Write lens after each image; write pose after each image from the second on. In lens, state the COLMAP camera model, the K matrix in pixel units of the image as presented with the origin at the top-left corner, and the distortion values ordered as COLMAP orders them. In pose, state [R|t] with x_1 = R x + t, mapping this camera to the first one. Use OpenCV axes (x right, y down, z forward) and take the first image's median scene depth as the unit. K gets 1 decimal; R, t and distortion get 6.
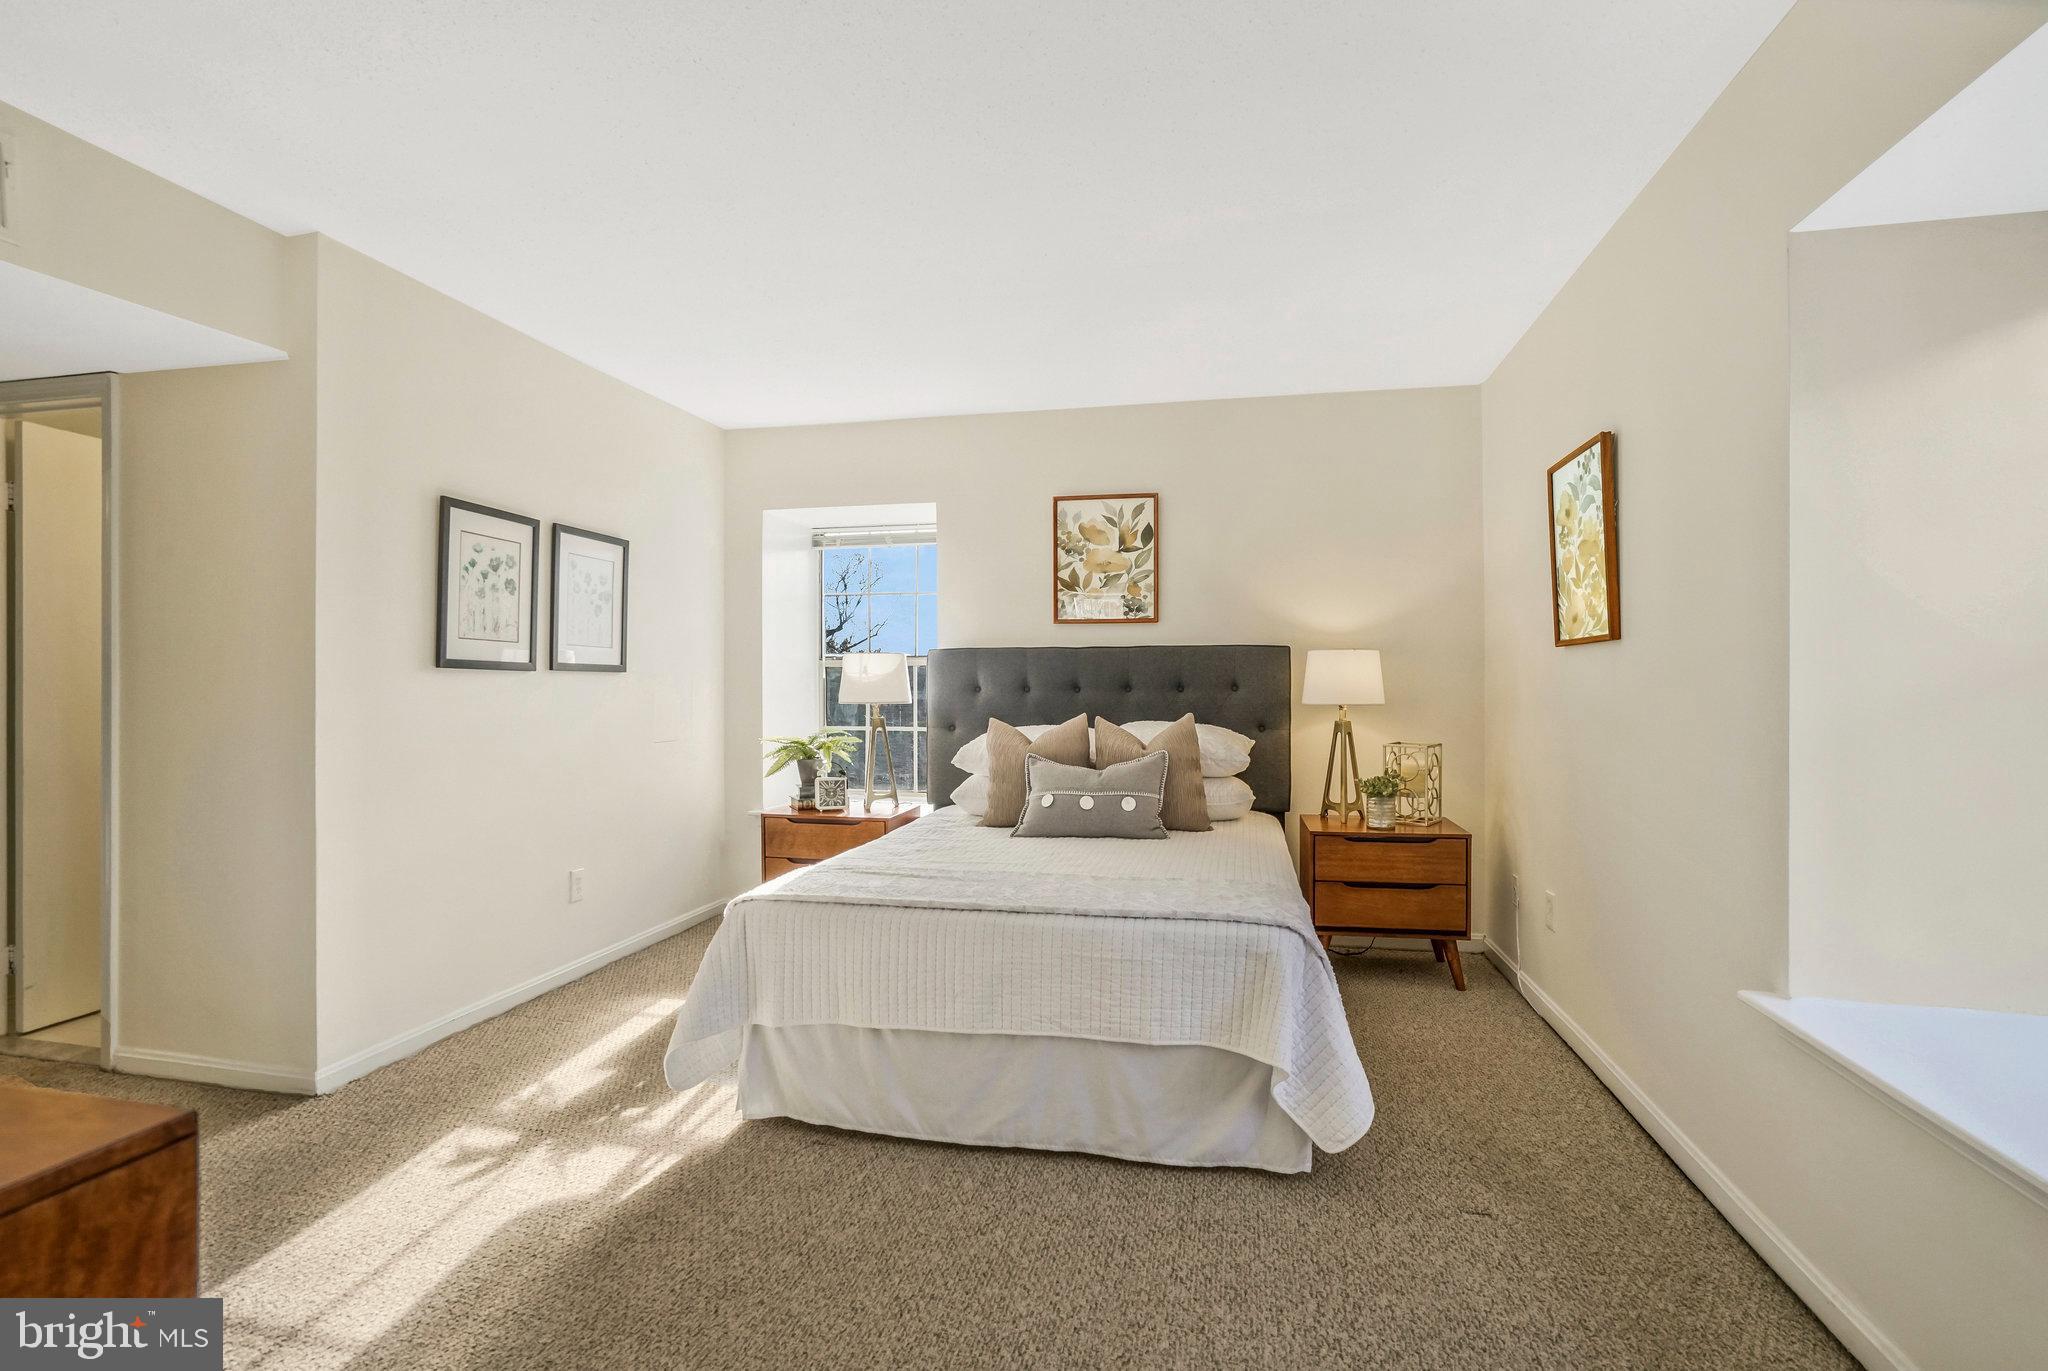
lens RADIAL K [[972.1, 0, 1018.4], [0, 972.1, 679.1], [0, 0, 1]] dist [-0.042917, 0.010065]
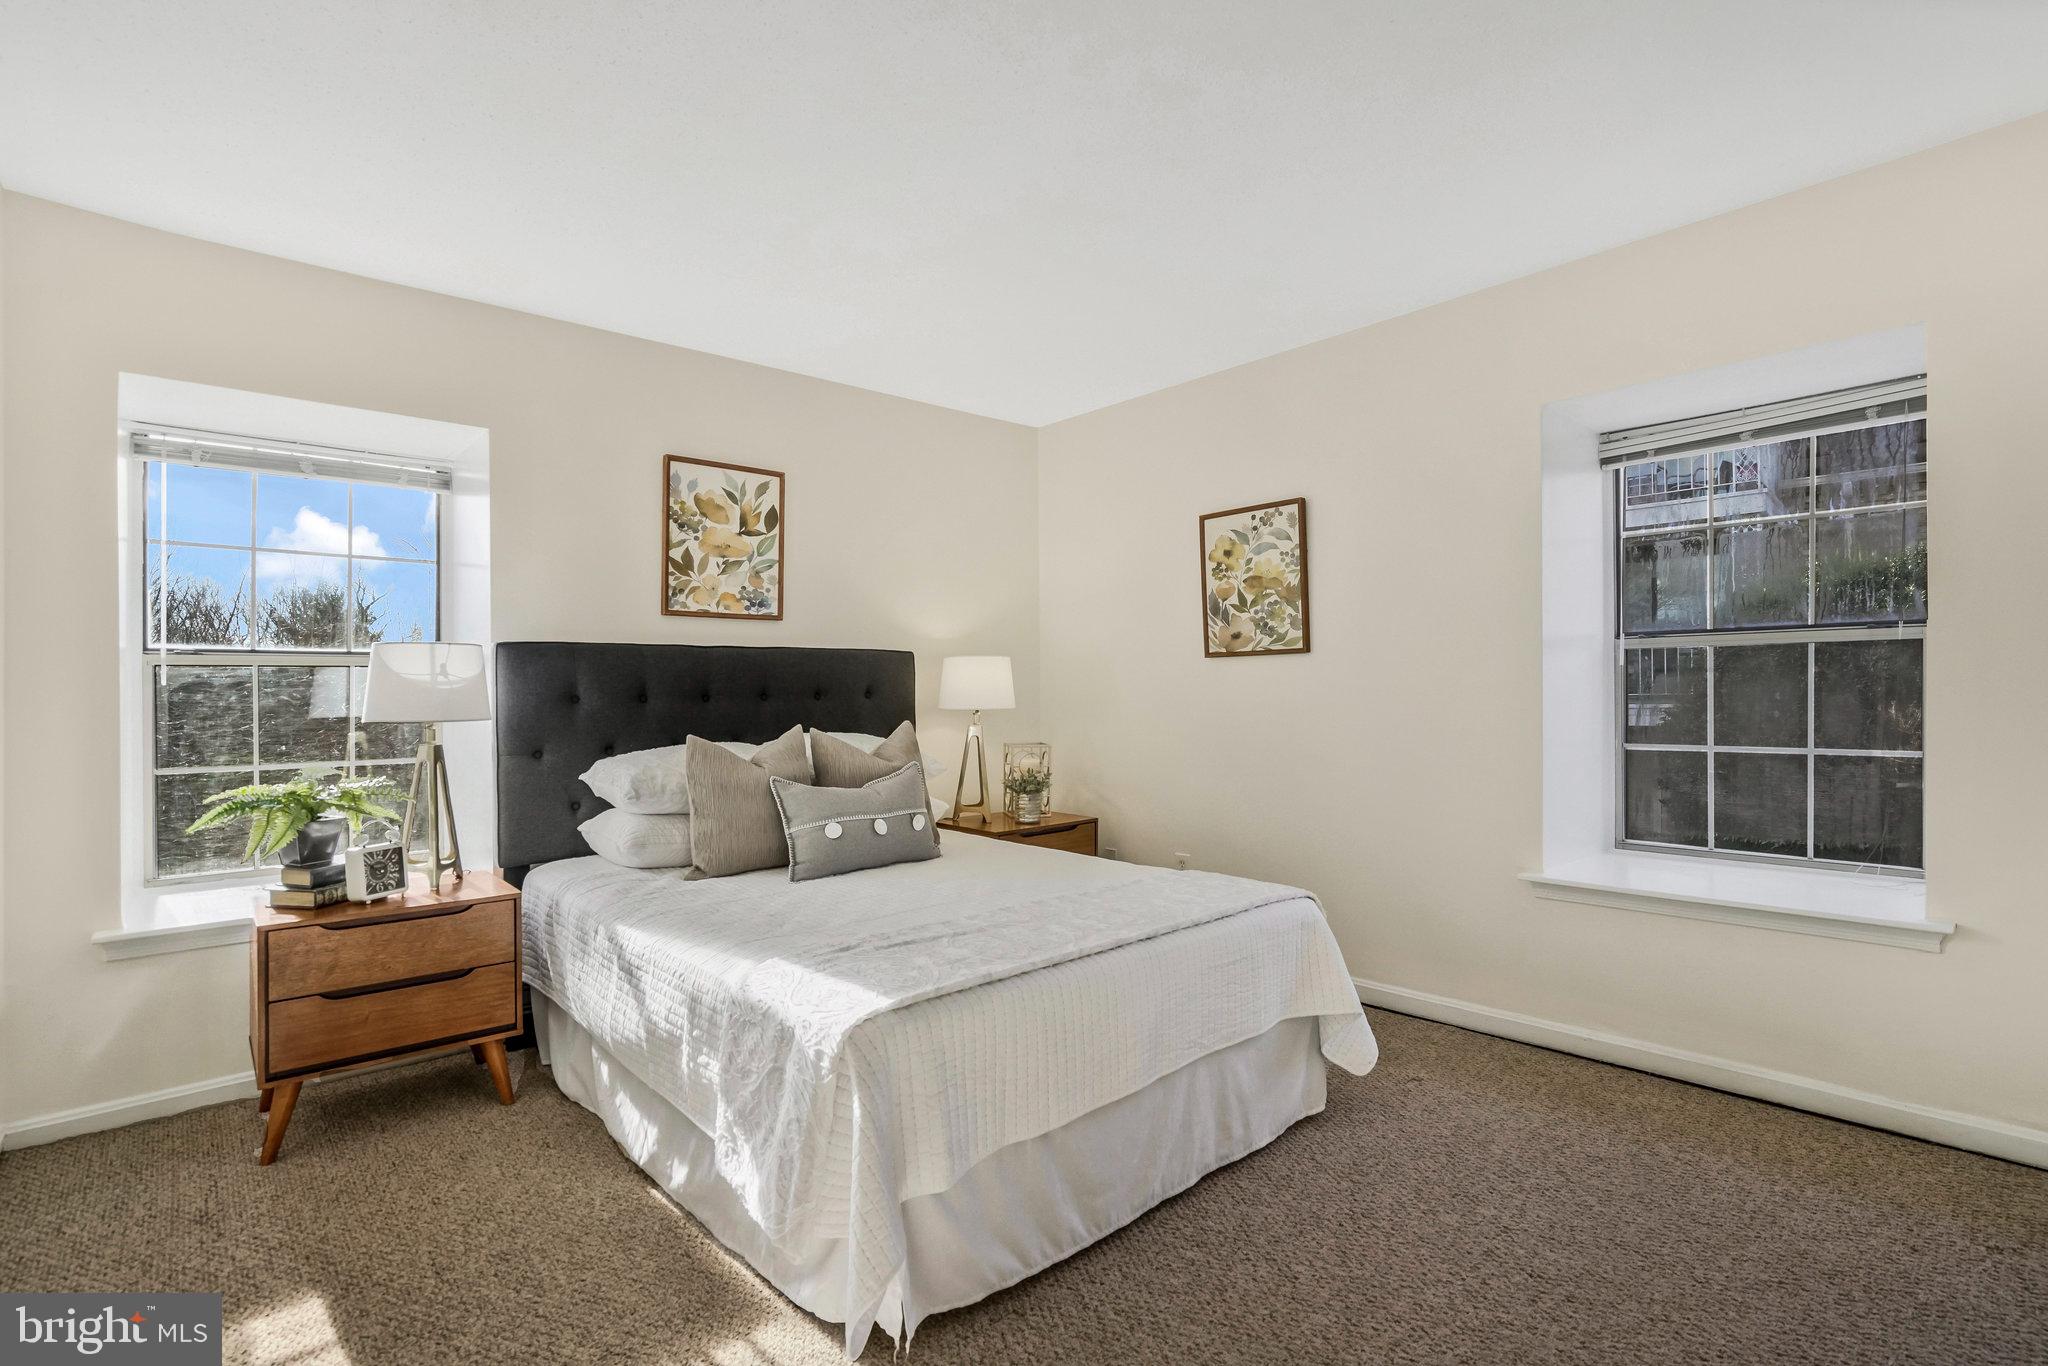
lens RADIAL K [[972.1, 0, 1021.2], [0, 972.1, 687.3], [0, 0, 1]] dist [-0.042917, 0.010065]
pose [[0.588400, -0.001447, 0.808569, -0.431797], [0.006428, 0.999975, -0.002889, 0.005296], [-0.808545, 0.006897, 0.588394, 0.311896]]
